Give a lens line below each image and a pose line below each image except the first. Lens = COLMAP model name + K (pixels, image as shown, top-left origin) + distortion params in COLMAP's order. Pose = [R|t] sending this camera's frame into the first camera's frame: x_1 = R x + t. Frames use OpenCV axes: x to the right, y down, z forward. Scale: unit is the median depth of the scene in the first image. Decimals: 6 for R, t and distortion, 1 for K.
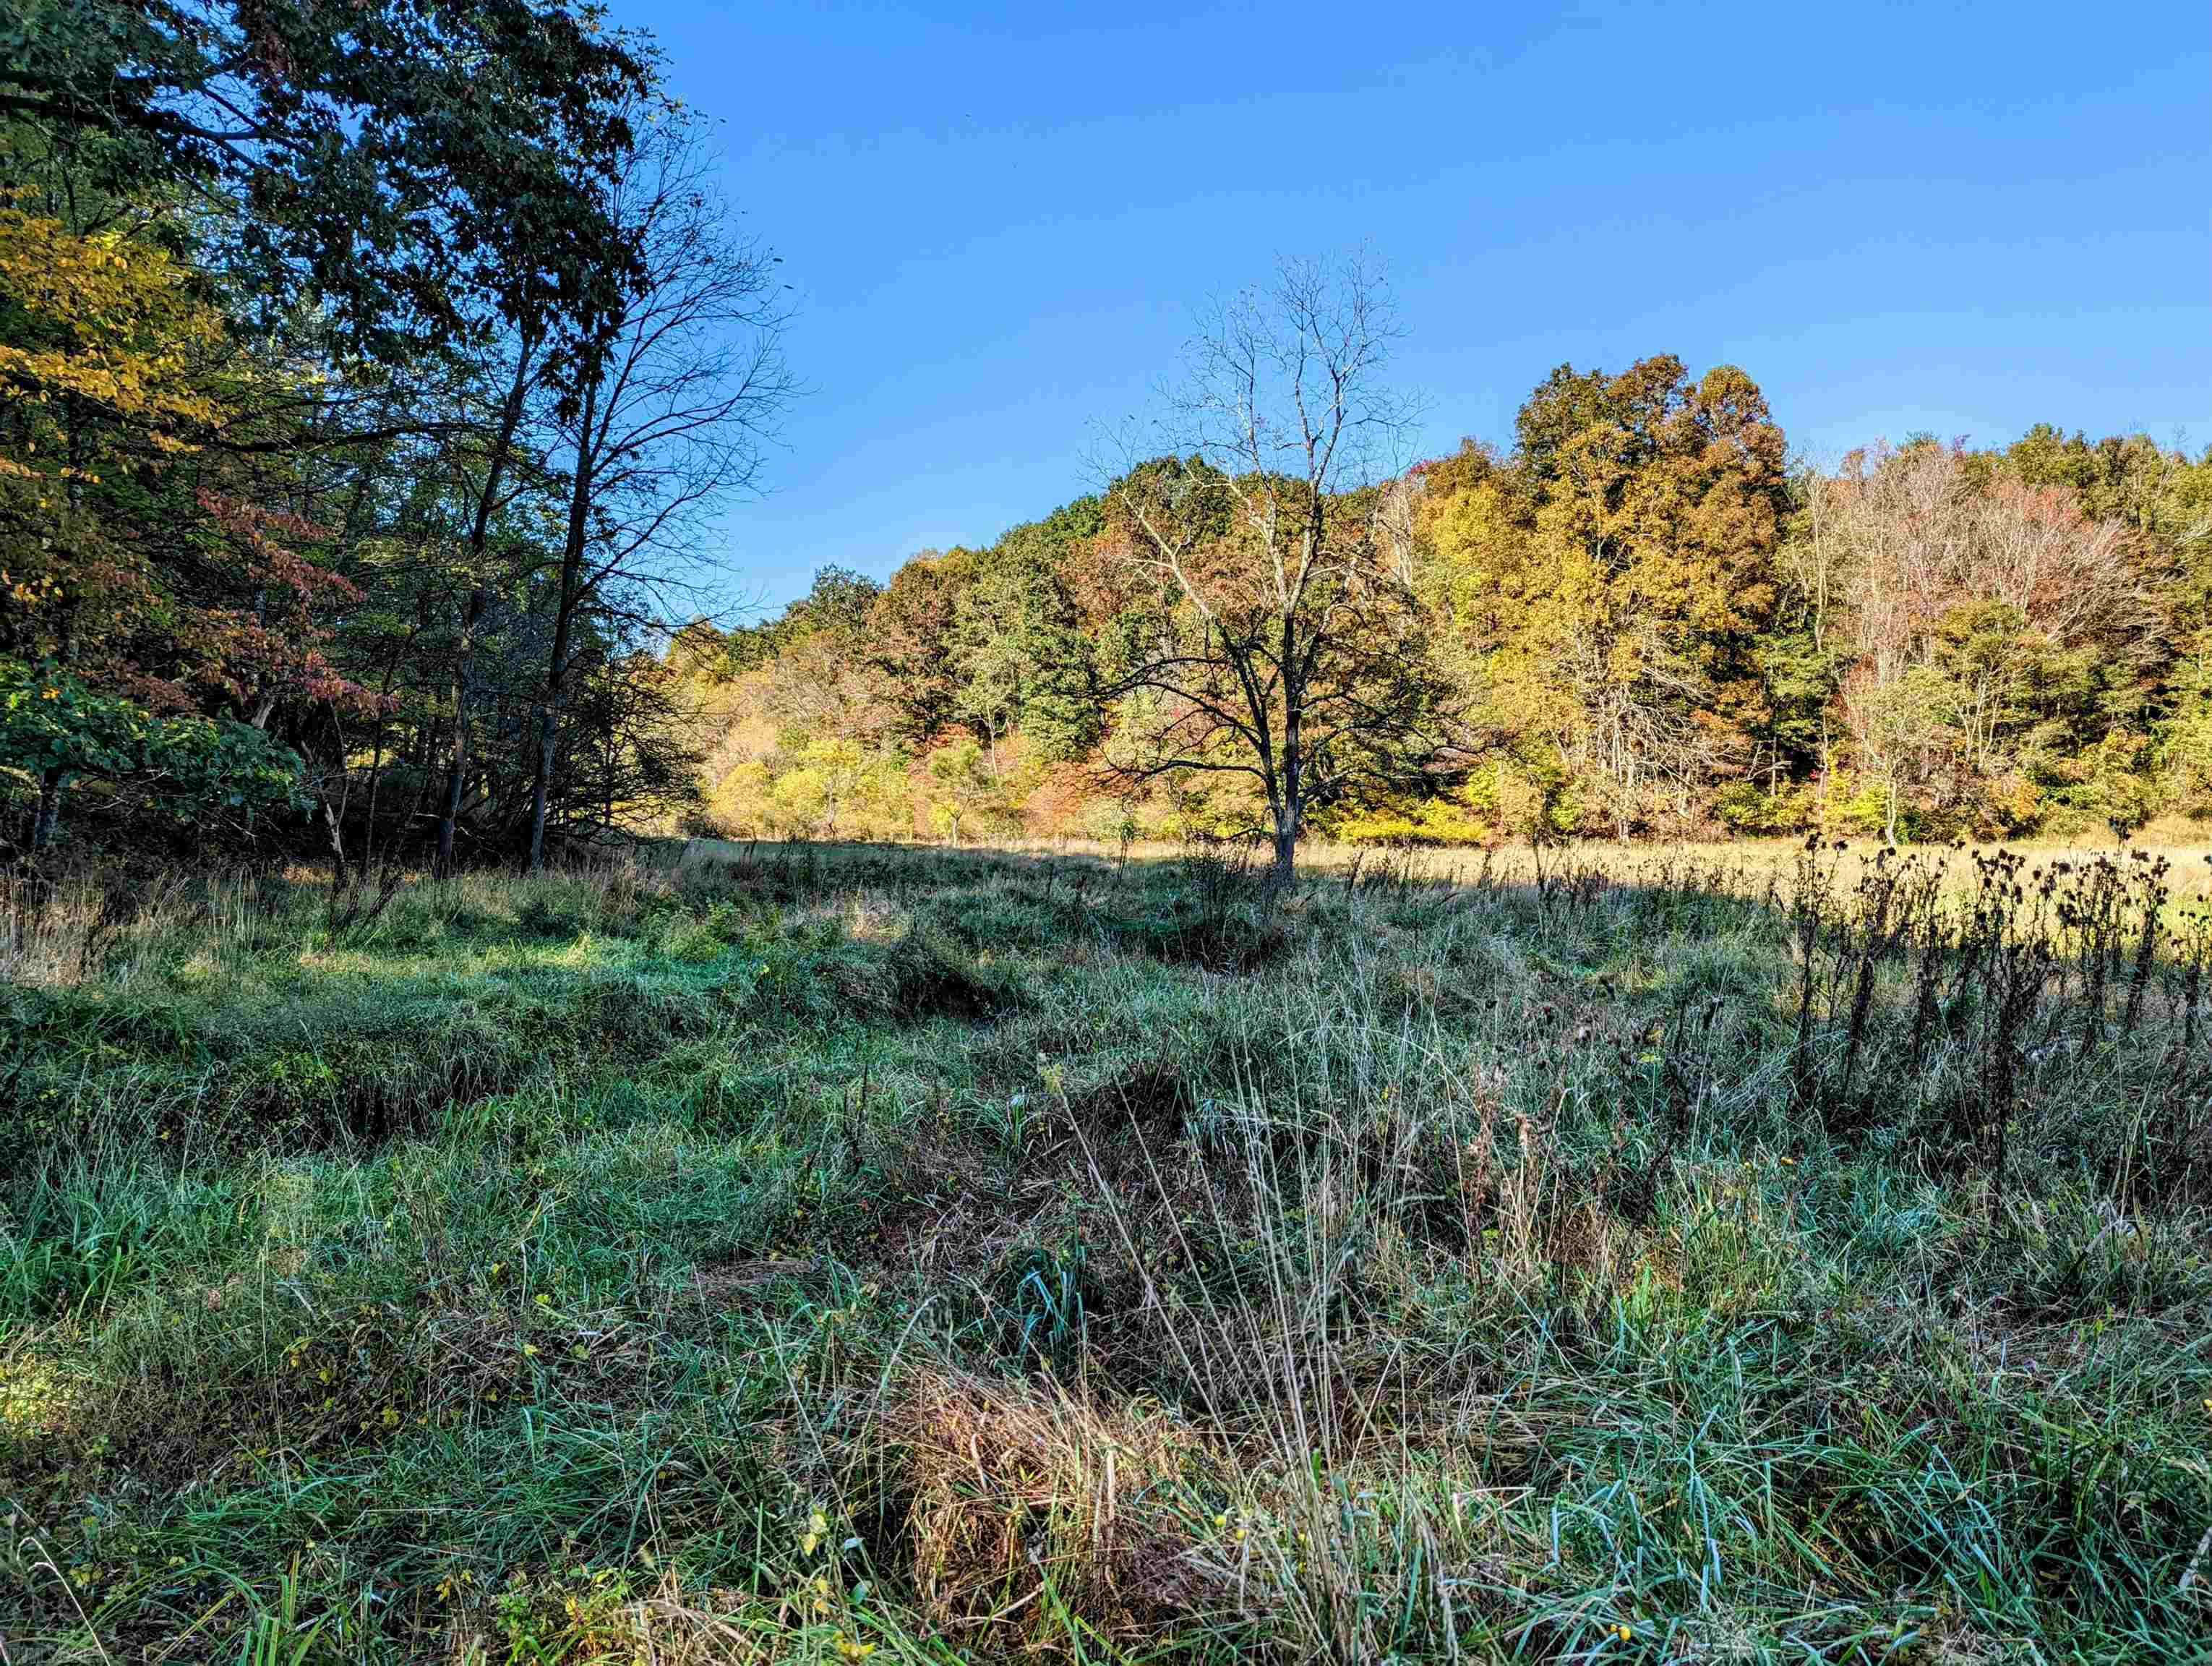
lens RADIAL K [[1555.6, 0, 1064.4], [0, 1555.6, 850.0], [0, 0, 1]] dist [0.040275, -0.033870]
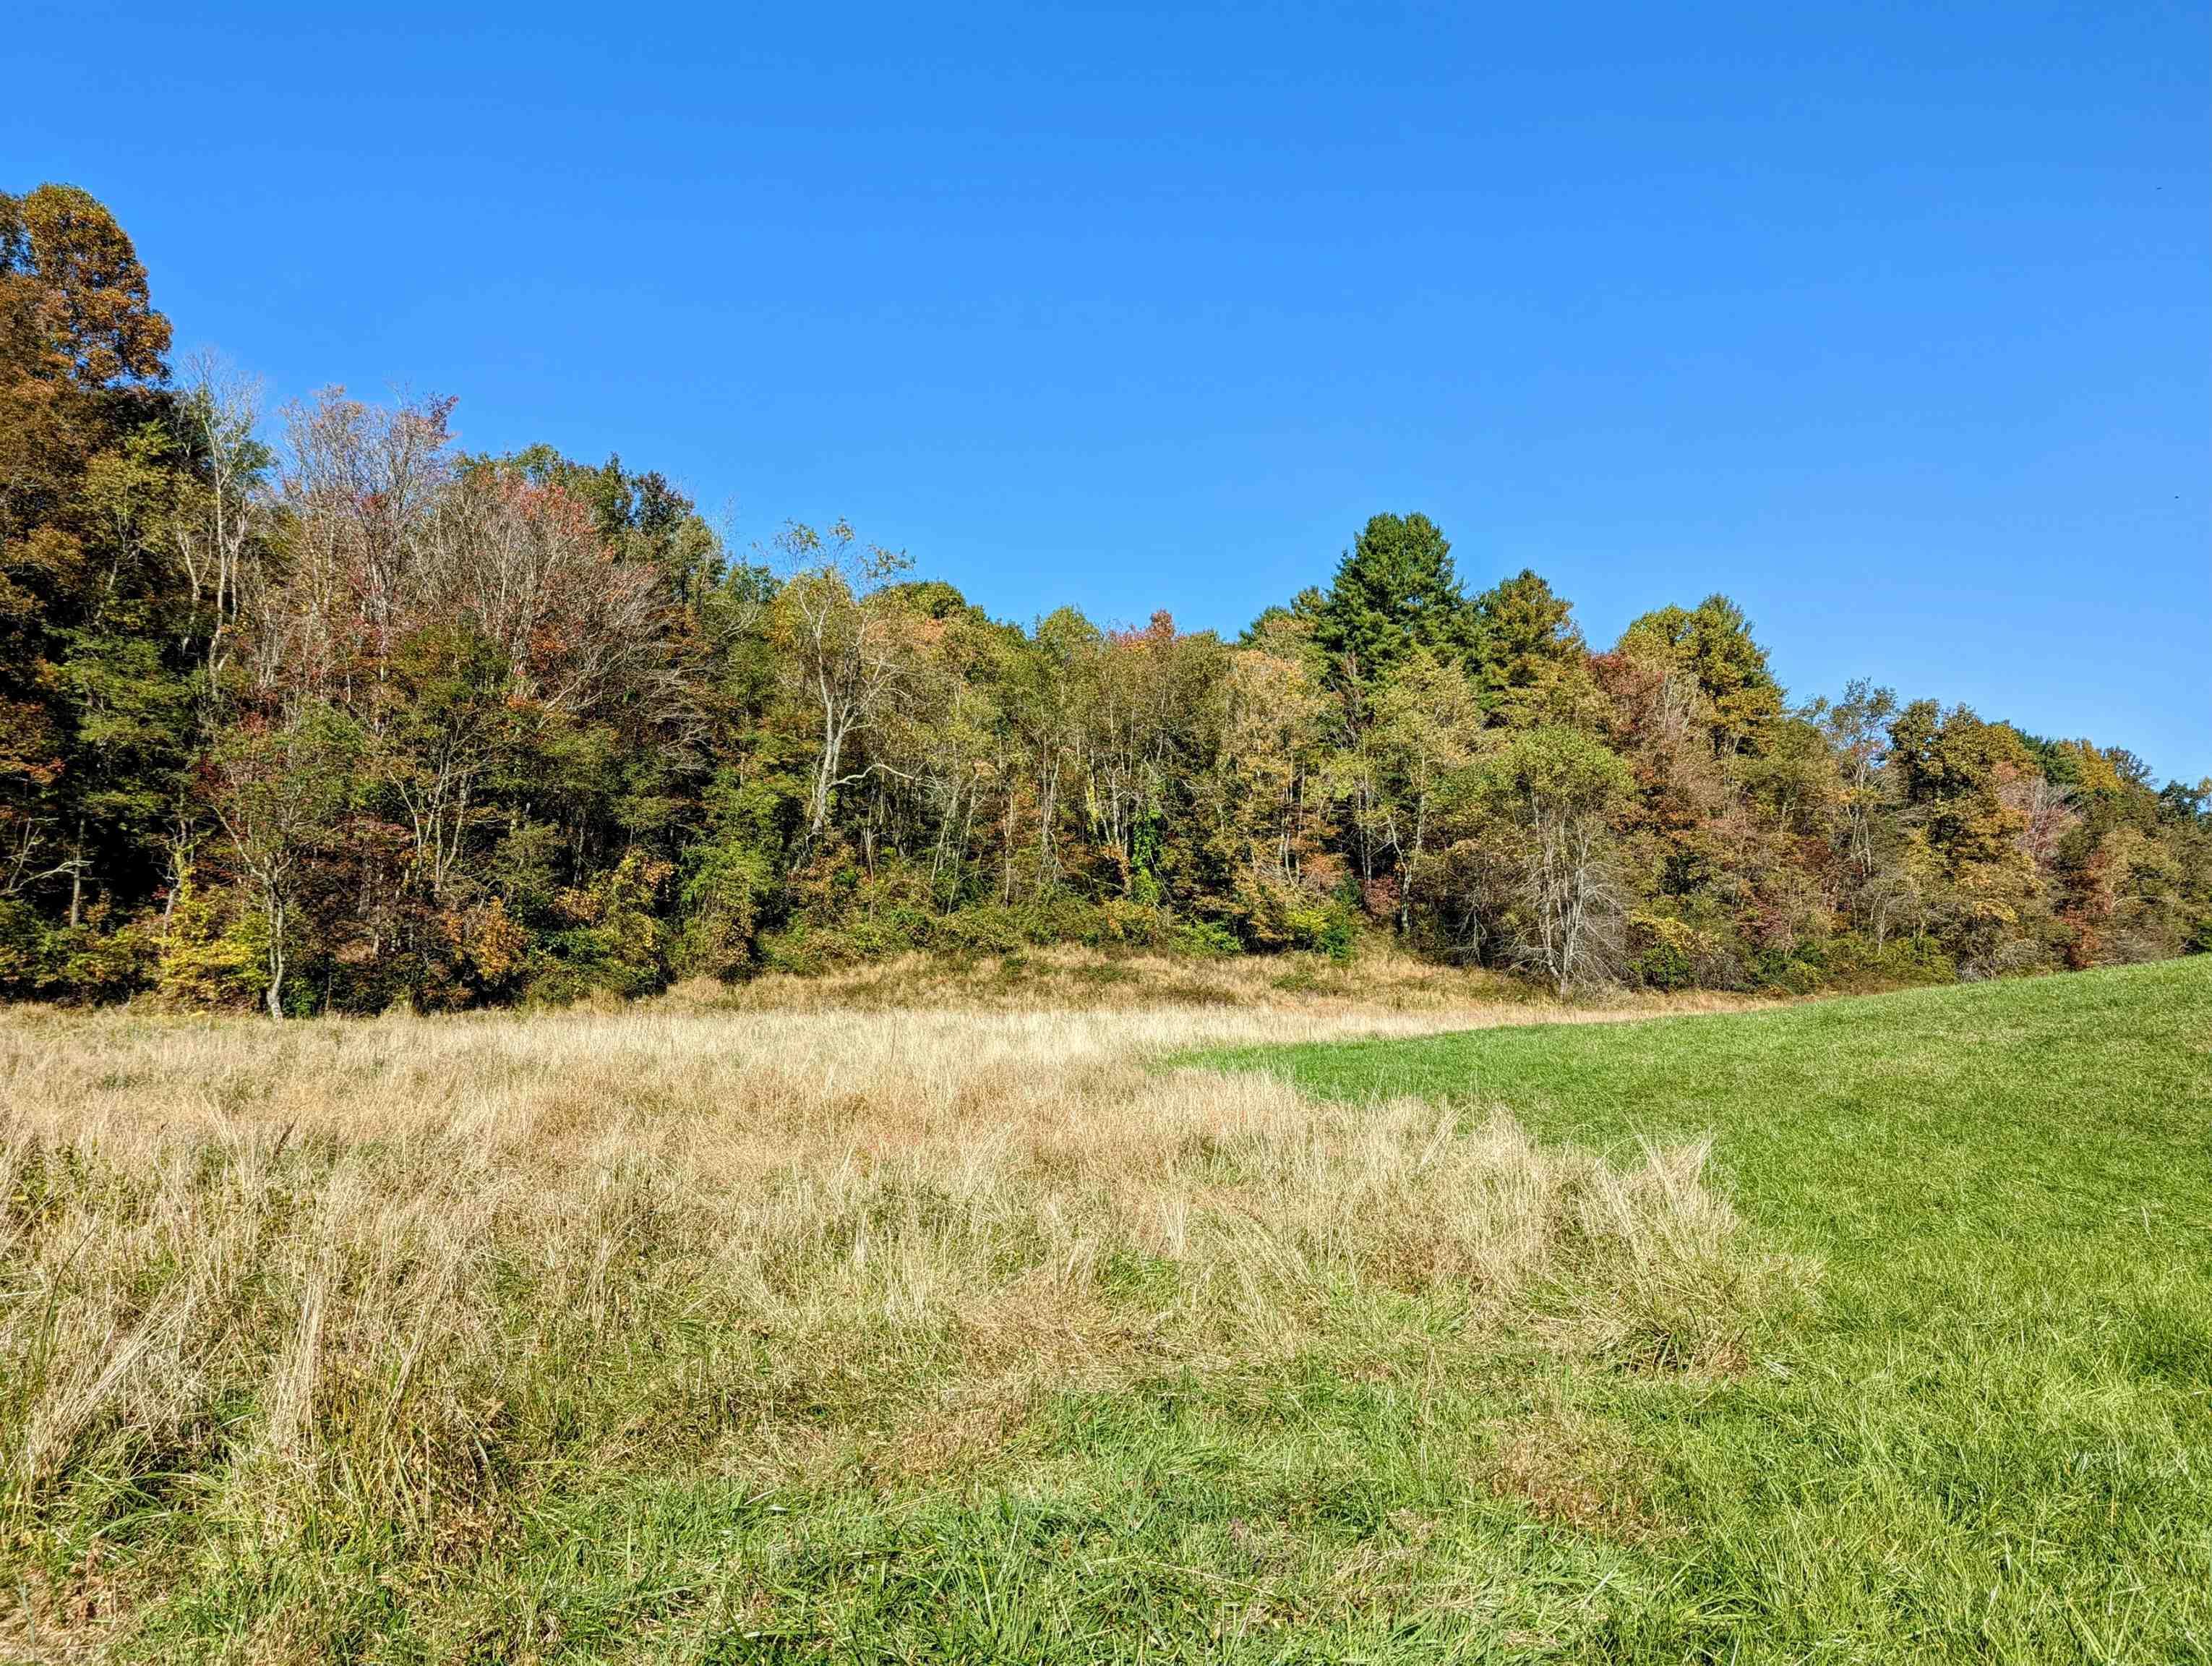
lens RADIAL K [[1555.6, 0, 1148.6], [0, 1555.6, 821.6], [0, 0, 1]] dist [0.040275, -0.033870]
pose [[0.650270, 0.095659, 0.753657, 0.289084], [0.002778, 0.991735, -0.128274, 0.000003], [-0.759698, 0.085506, 0.644630, 0.373214]]
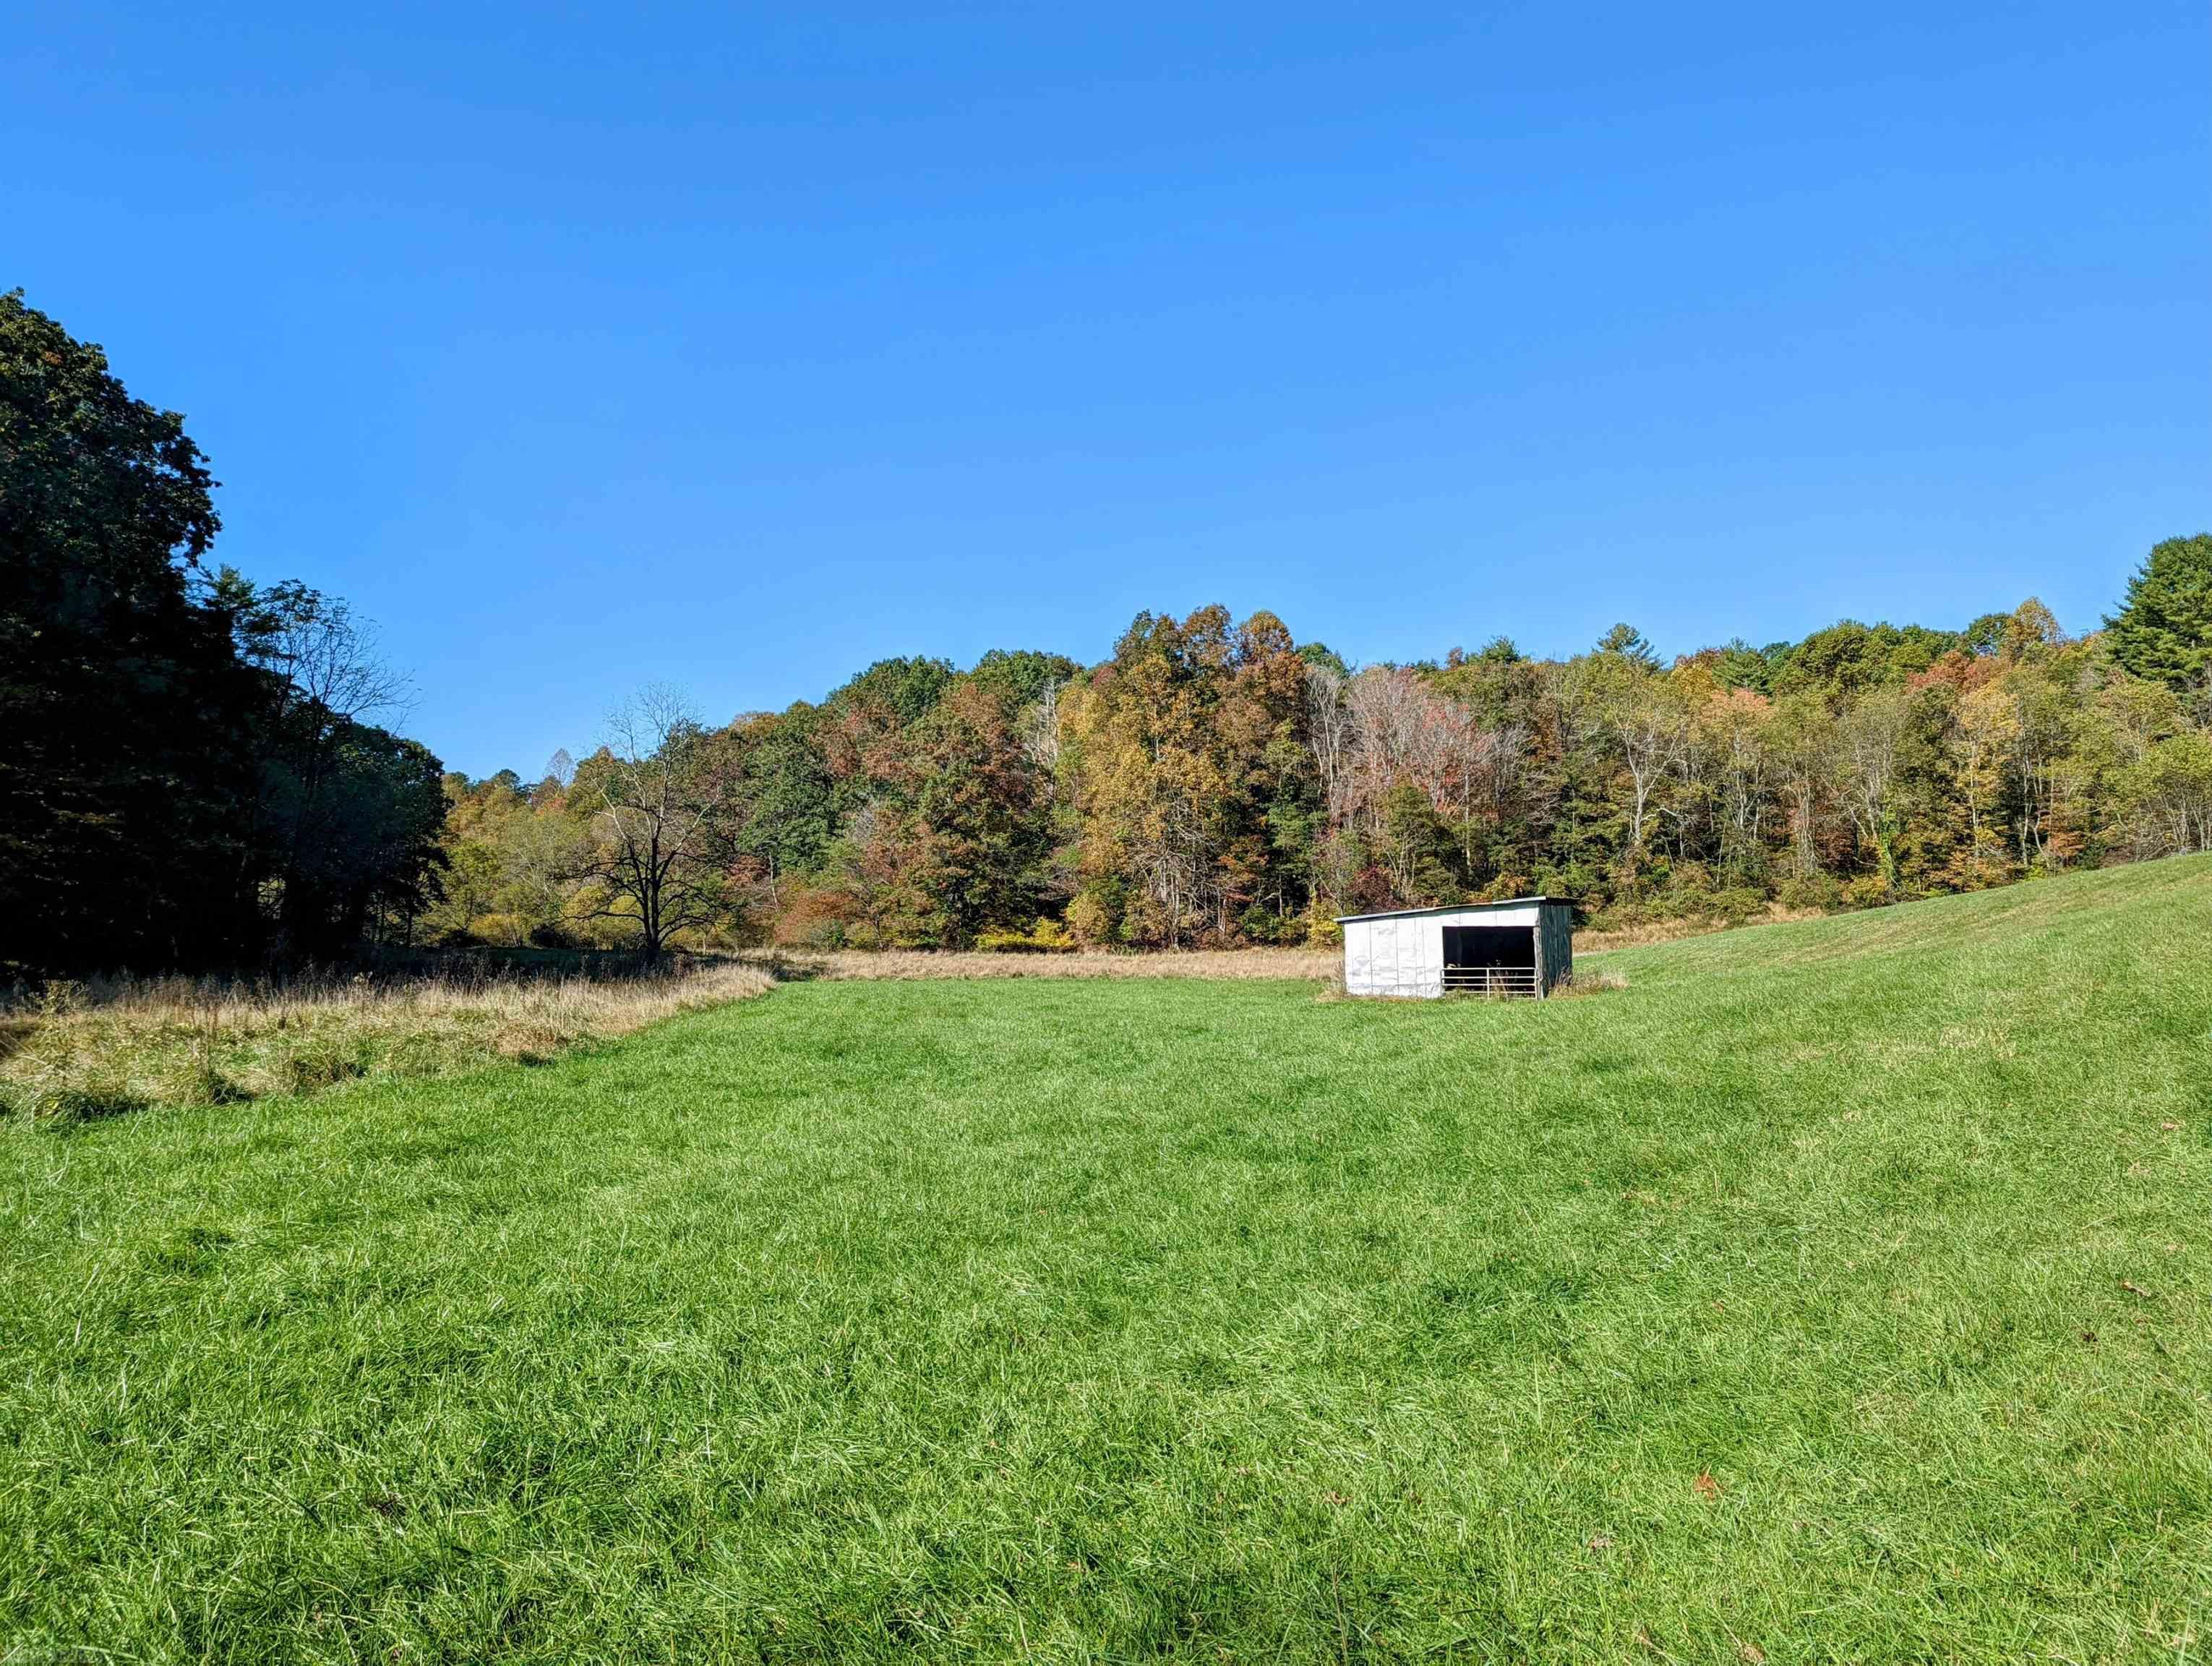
lens RADIAL K [[1555.6, 0, 1101.6], [0, 1555.6, 768.6], [0, 0, 1]] dist [0.040275, -0.033870]
pose [[0.999289, 0.006756, 0.037103, 0.245078], [-0.002364, 0.993109, -0.117171, -0.002284], [-0.037639, 0.117000, 0.992418, -0.413902]]
